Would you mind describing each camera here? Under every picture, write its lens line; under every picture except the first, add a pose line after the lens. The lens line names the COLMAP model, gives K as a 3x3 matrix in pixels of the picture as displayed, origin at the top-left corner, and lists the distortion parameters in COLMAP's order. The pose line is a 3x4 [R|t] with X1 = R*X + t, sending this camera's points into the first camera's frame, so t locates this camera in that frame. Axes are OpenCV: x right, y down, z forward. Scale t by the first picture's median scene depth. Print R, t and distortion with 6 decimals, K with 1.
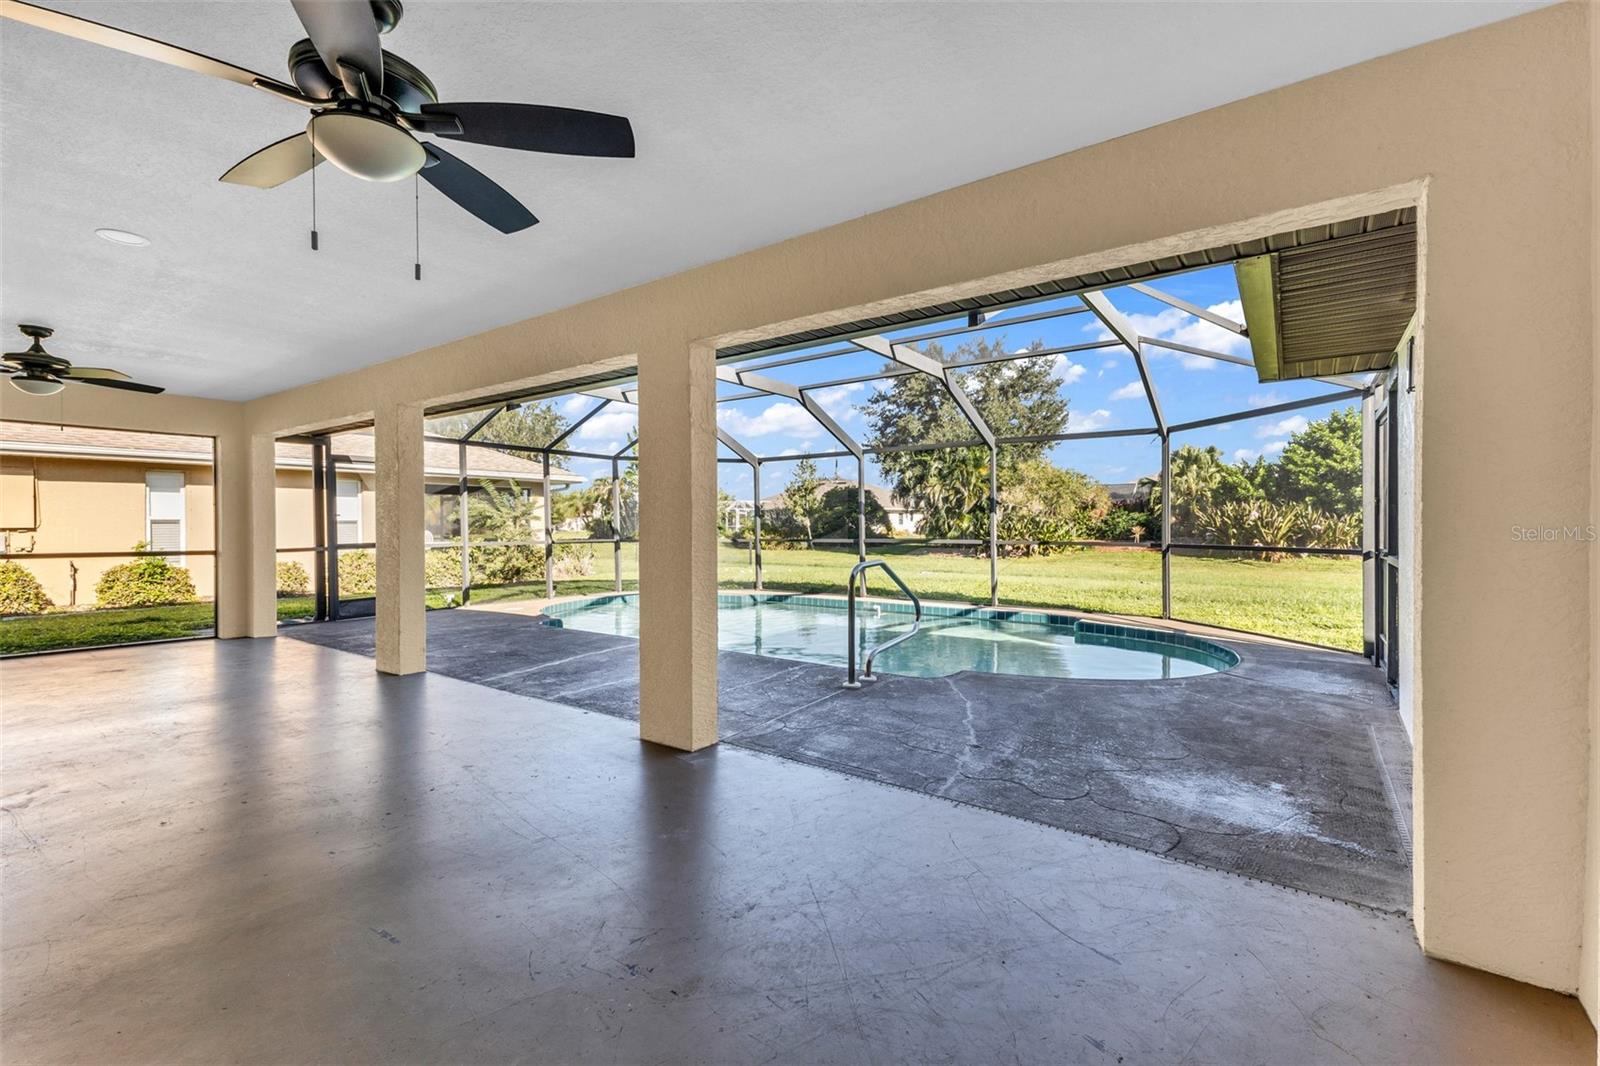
lens RADIAL K [[692.4, 0, 809.8], [0, 692.4, 531.8], [0, 0, 1]] dist [0.015407, -0.005951]
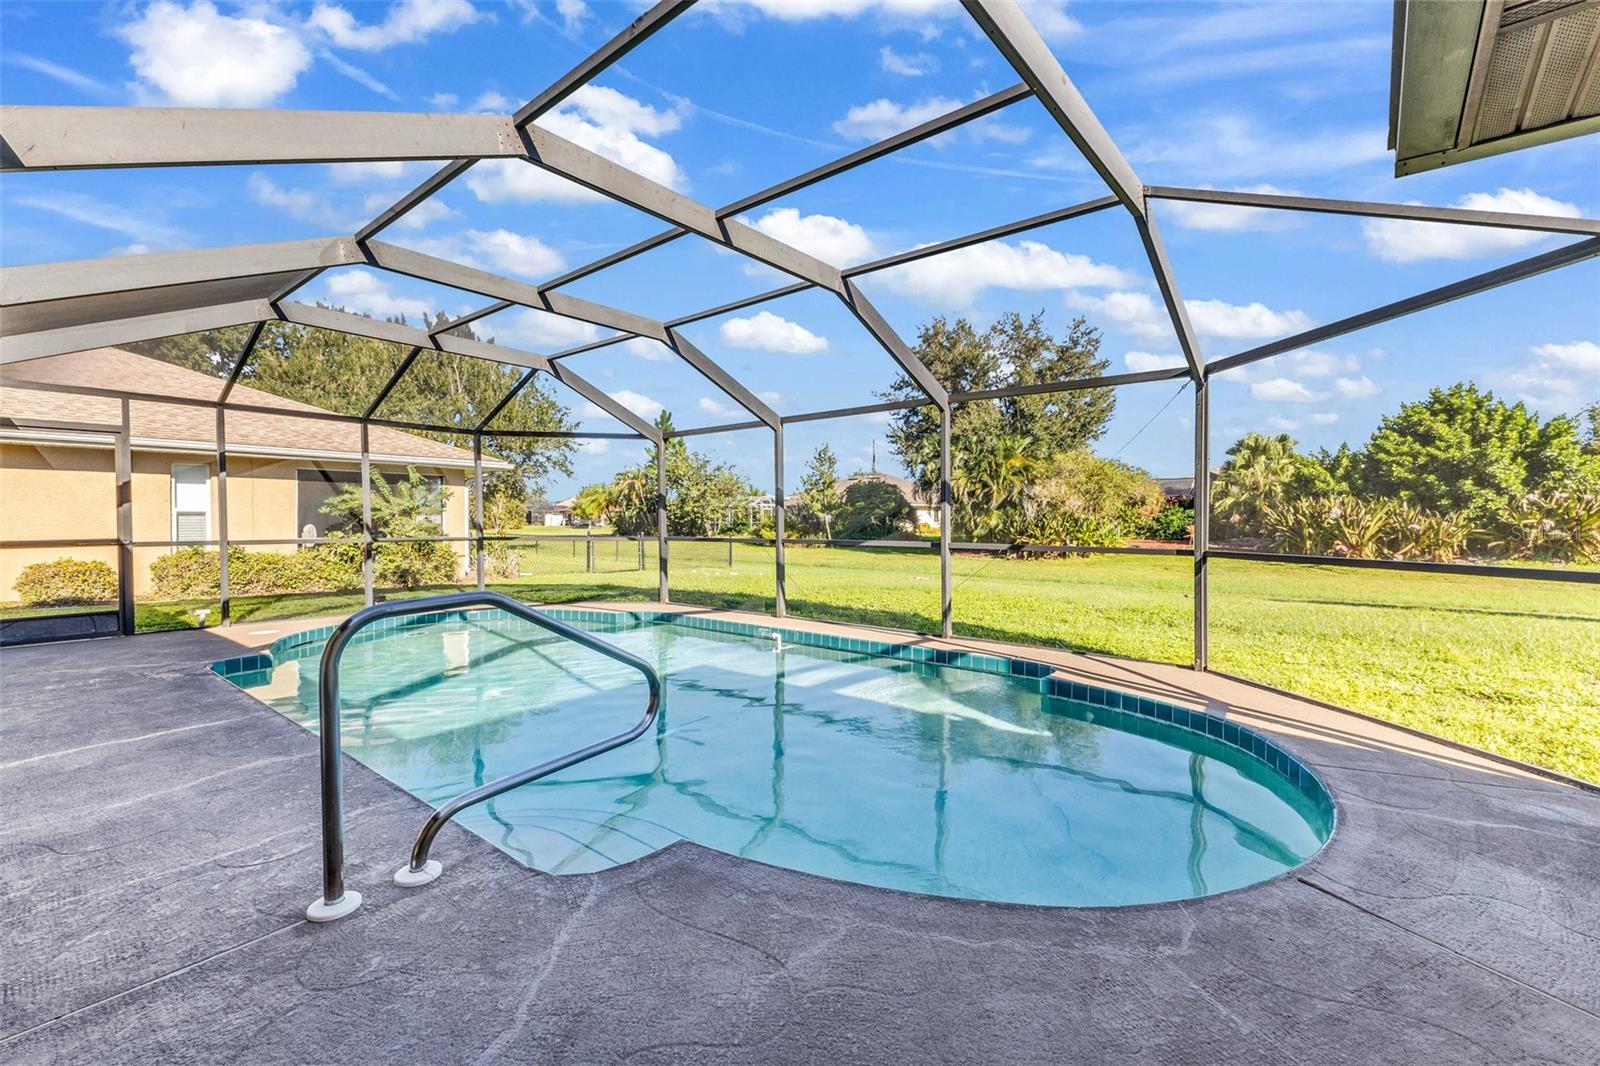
lens RADIAL K [[688.7, 0, 803.6], [0, 688.7, 529.8], [0, 0, 1]] dist [0.015516, -0.004981]
pose [[0.996630, 0.006598, -0.081763, 0.056974], [-0.006477, 0.999977, 0.001748, -0.000202], [0.081773, -0.001213, 0.996650, 0.096408]]
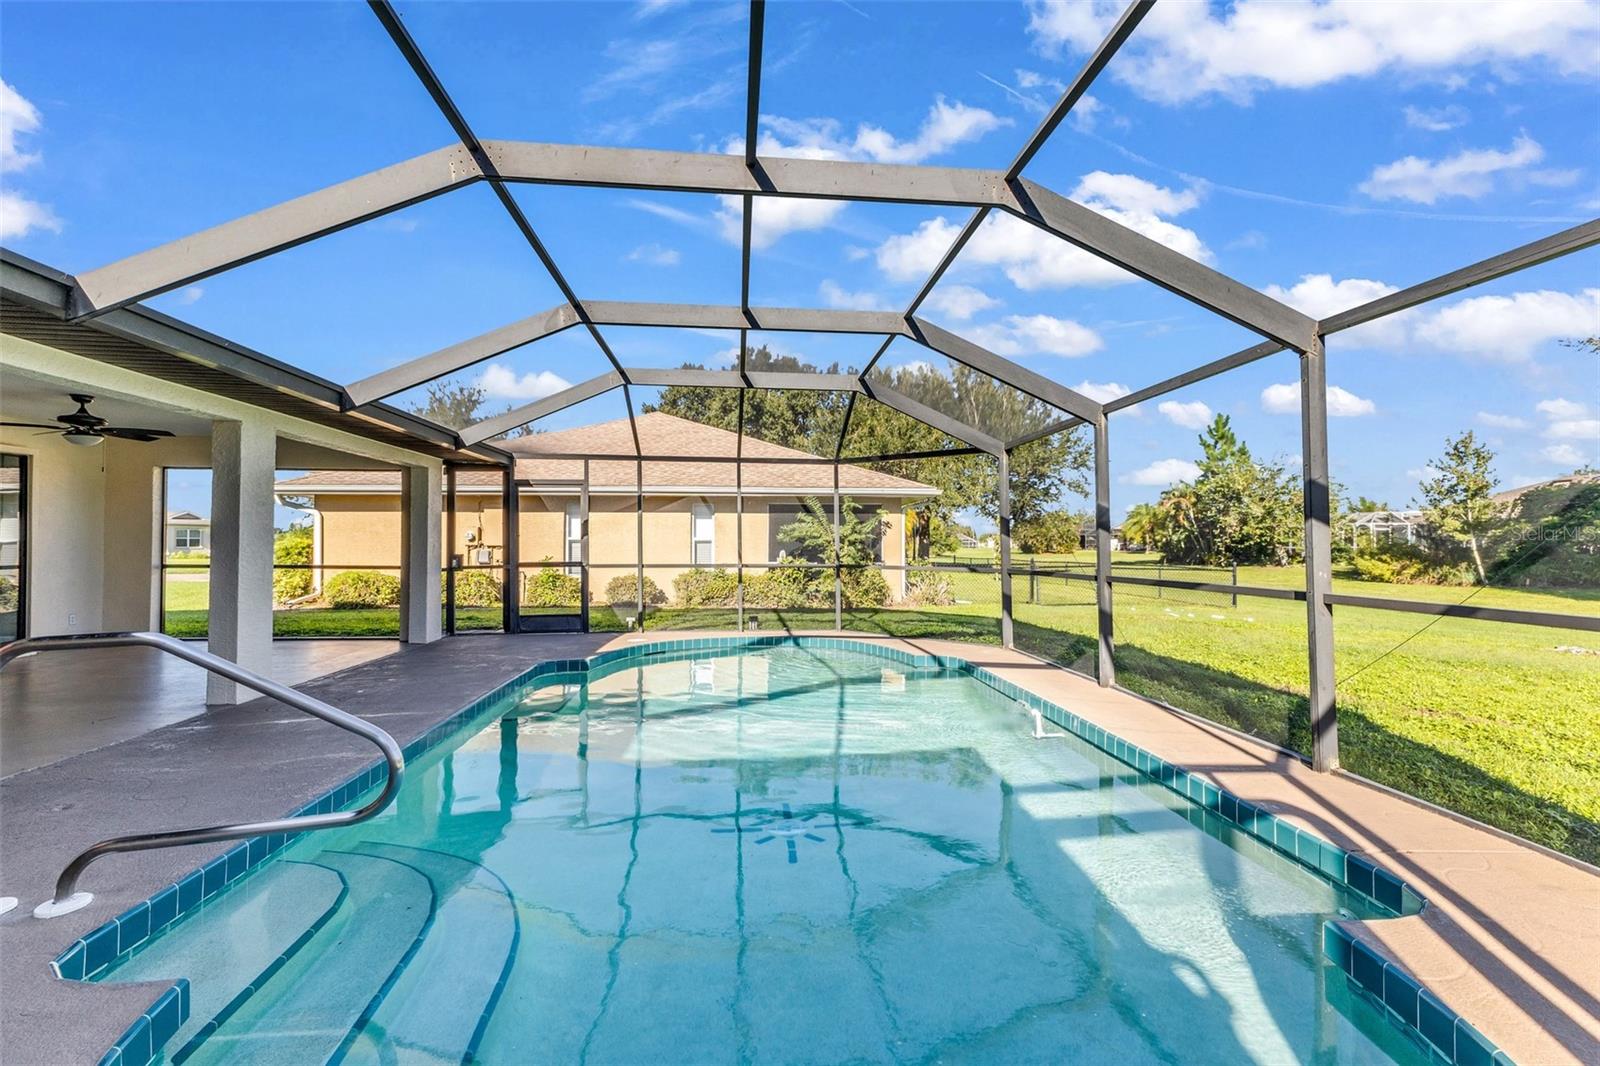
lens RADIAL K [[703.4, 0, 805.5], [0, 703.4, 528.6], [0, 0, 1]] dist [0.009050, -0.000313]
pose [[0.652474, -0.013036, -0.757699, 0.118246], [-0.011688, 0.999560, -0.027261, -0.002697], [0.757721, 0.026643, 0.652034, 0.171594]]
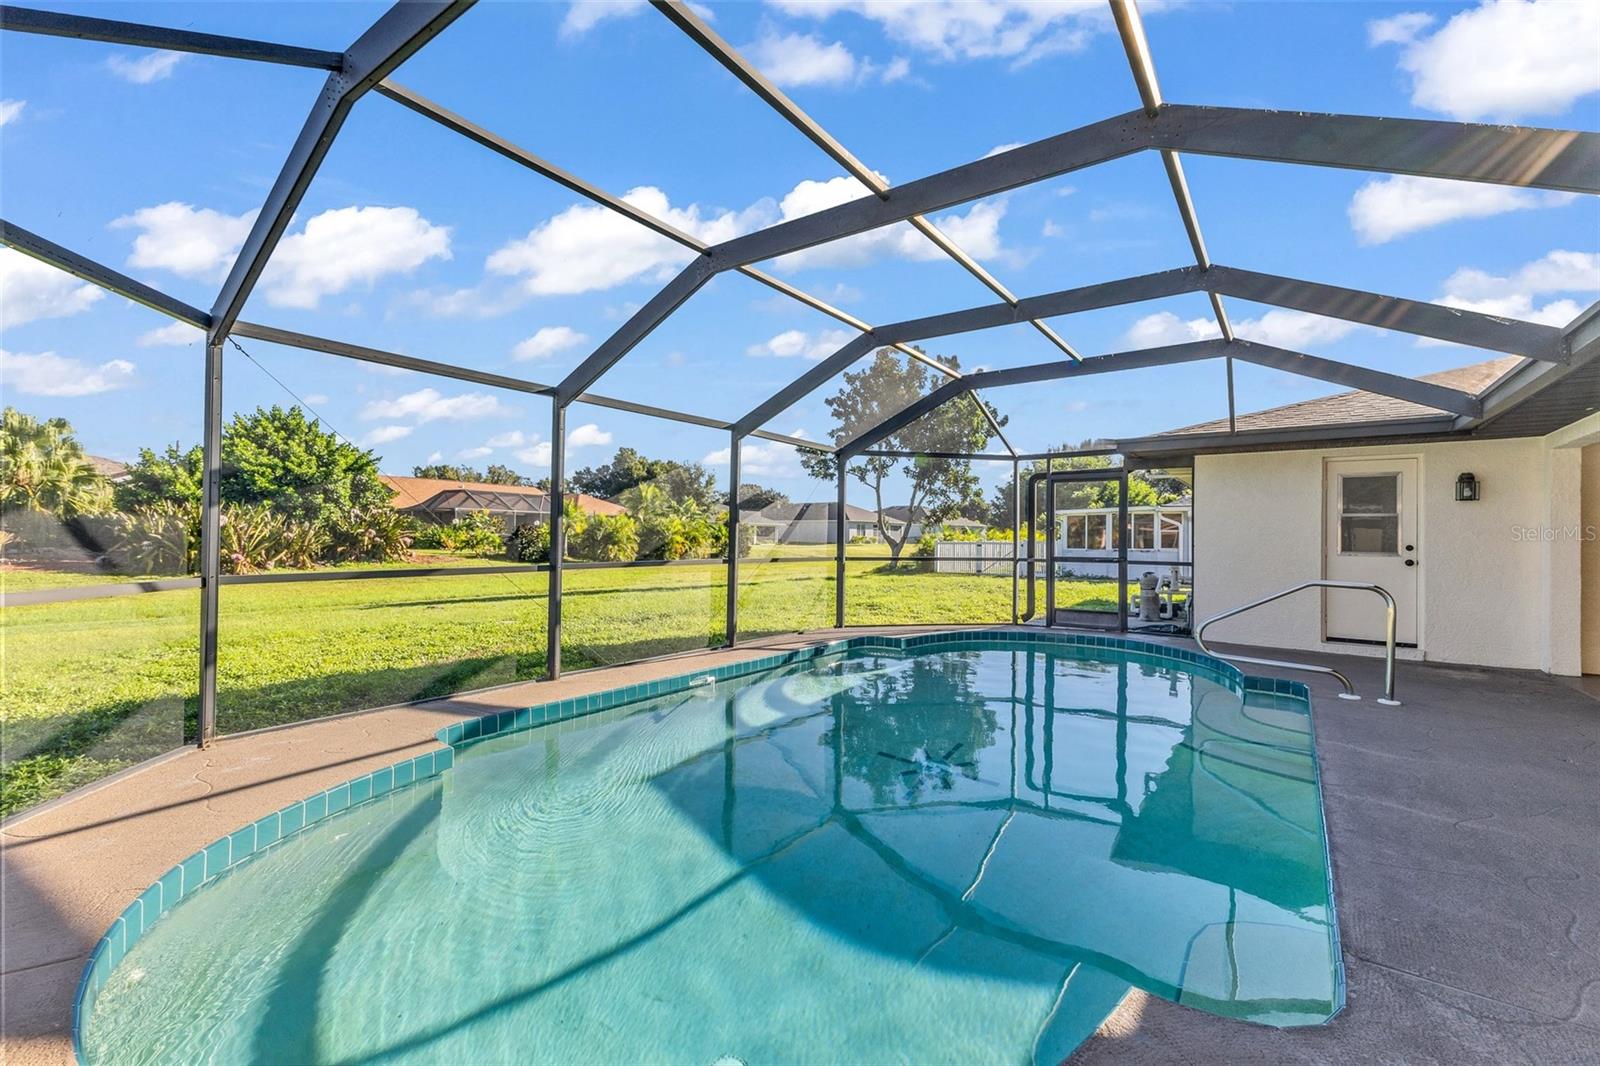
lens RADIAL K [[692.4, 0, 809.8], [0, 692.4, 531.8], [0, 0, 1]] dist [0.015407, -0.005951]
pose [[0.008873, 0.010879, 0.999901, -0.152957], [-0.002004, 0.999939, -0.010862, -0.002491], [-0.999959, -0.001907, 0.008894, 0.288657]]
